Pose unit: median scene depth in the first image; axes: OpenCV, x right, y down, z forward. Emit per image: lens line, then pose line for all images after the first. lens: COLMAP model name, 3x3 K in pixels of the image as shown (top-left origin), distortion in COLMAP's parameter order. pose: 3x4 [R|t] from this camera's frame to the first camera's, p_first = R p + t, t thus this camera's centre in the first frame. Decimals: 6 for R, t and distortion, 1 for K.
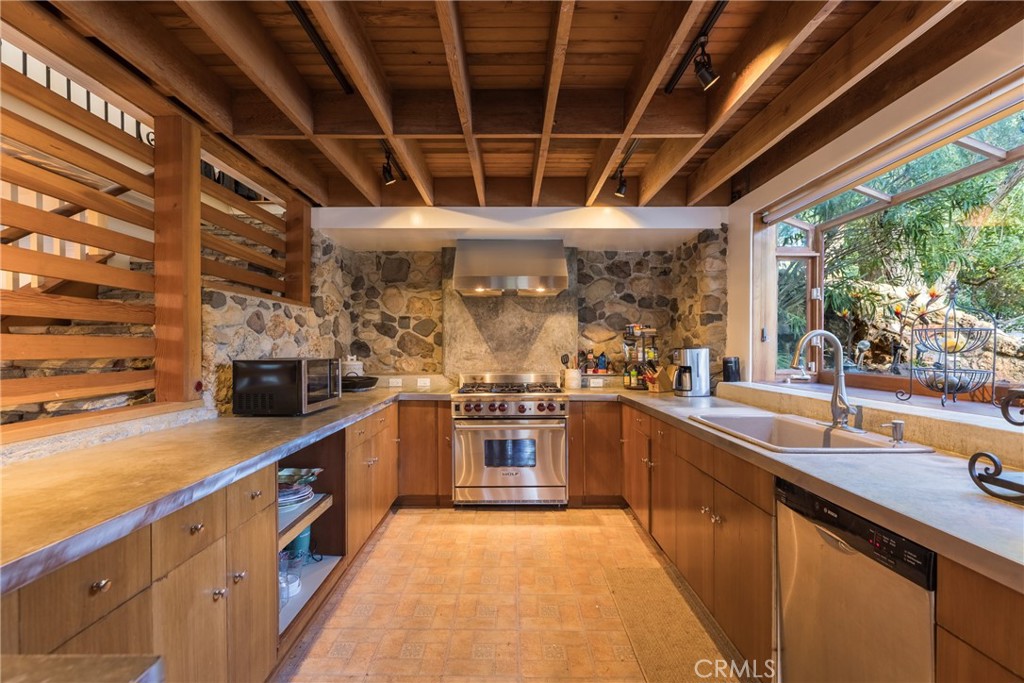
lens RADIAL K [[464.0, 0, 506.2], [0, 464.0, 342.4], [0, 0, 1]] dist [0.002684, 0.000035]
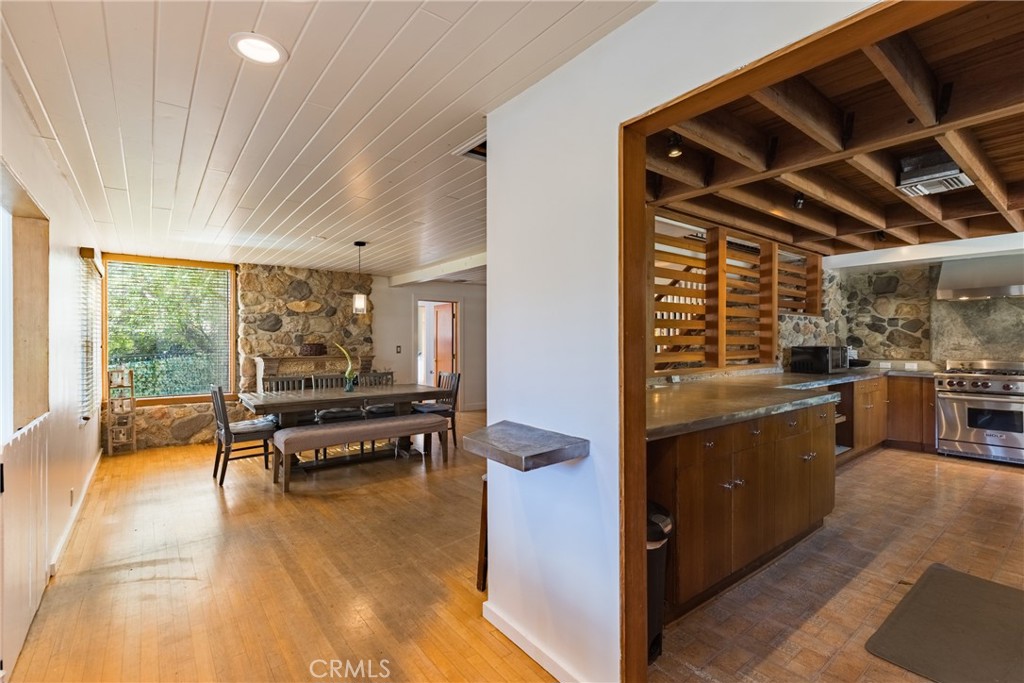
lens RADIAL K [[464.0, 0, 506.2], [0, 464.0, 342.4], [0, 0, 1]] dist [0.002684, 0.000035]
pose [[0.612779, 0.003243, -0.790248, 0.176331], [0.008114, 0.999913, 0.010395, -0.007567], [0.790213, -0.012781, 0.612699, -0.793774]]
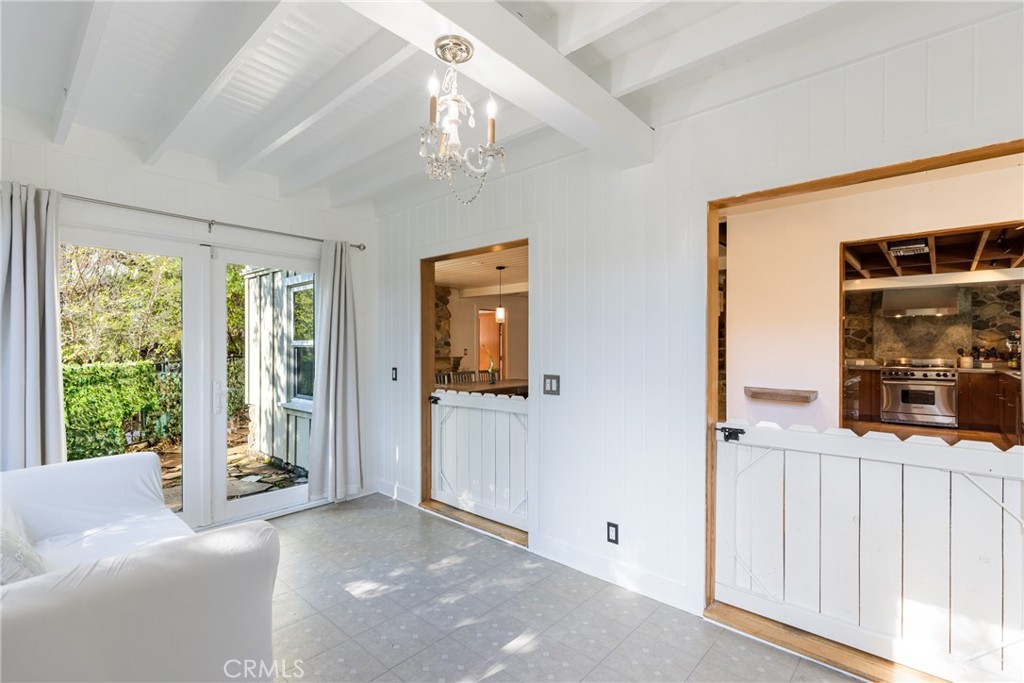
lens RADIAL K [[470.7, 0, 509.5], [0, 470.7, 345.2], [0, 0, 1]] dist [0.003546, 0.000054]
pose [[0.740148, 0.000154, -0.672443, 0.064168], [0.005509, 0.999965, 0.006293, -0.007829], [0.672421, -0.008362, 0.740122, -1.465662]]
